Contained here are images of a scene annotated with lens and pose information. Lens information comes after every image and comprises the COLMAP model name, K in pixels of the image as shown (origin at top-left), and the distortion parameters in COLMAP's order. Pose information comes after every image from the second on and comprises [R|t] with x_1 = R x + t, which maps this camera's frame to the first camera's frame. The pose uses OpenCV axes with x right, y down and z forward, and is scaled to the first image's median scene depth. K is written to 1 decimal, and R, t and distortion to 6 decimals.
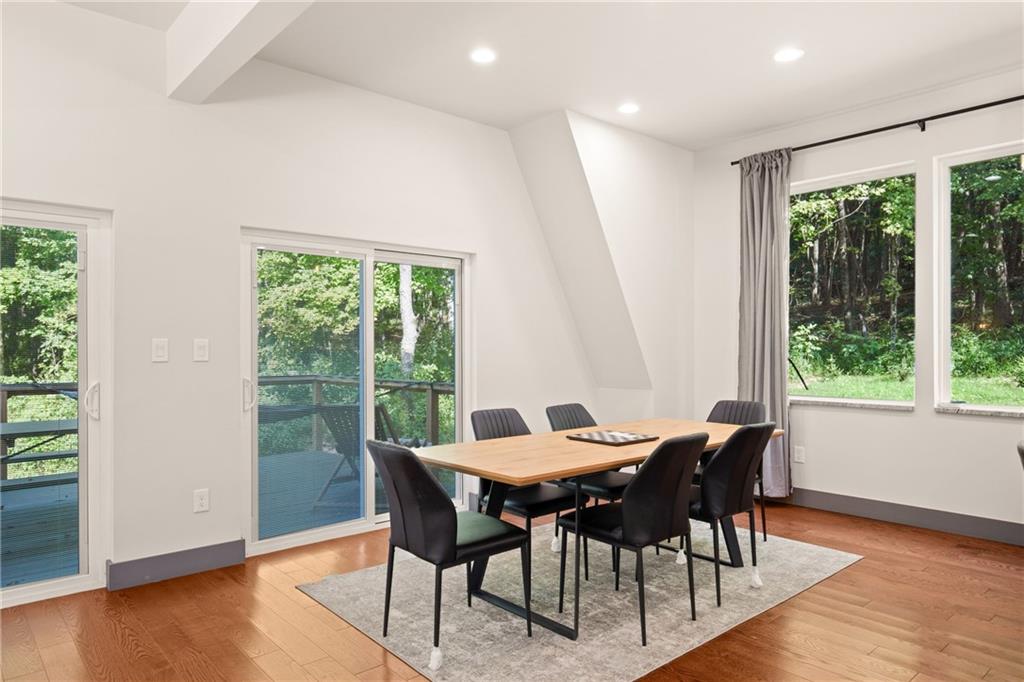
lens RADIAL K [[651.6, 0, 511.3], [0, 651.6, 348.3], [0, 0, 1]] dist [-0.008804, -0.000218]
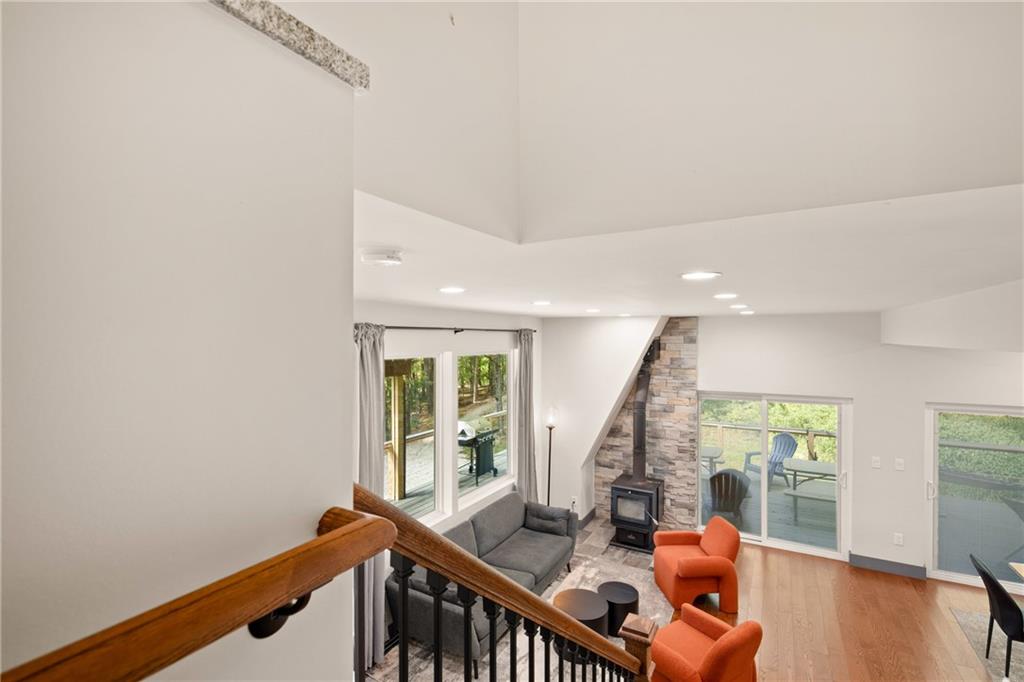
lens RADIAL K [[472.9, 0, 505.3], [0, 472.9, 342.9], [0, 0, 1]] dist [0.000966, -0.000853]
pose [[0.317443, 0.016523, -0.948133, 0.539438], [0.002462, 0.999830, 0.018248, -0.423097], [0.948274, -0.008127, 0.317348, -0.643985]]
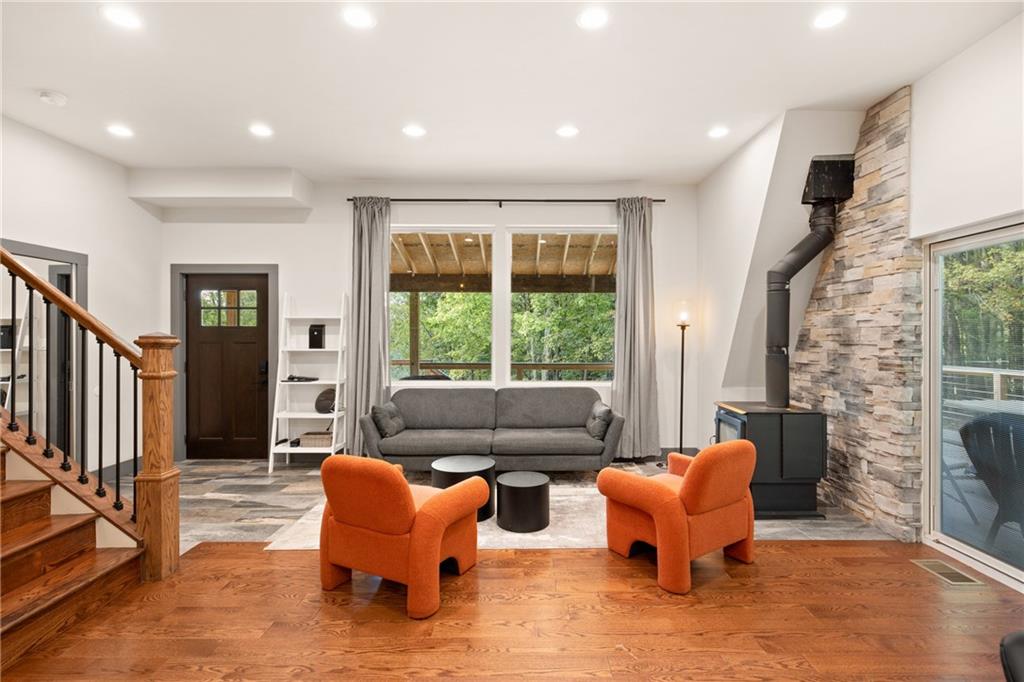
lens RADIAL K [[472.9, 0, 519.2], [0, 472.9, 336.7], [0, 0, 1]] dist [0.000966, -0.000853]
pose [[-0.660993, 0.003399, -0.750385, 0.179292], [0.004292, 0.999991, 0.000749, -0.024940], [0.750380, -0.002725, -0.661001, 0.679177]]
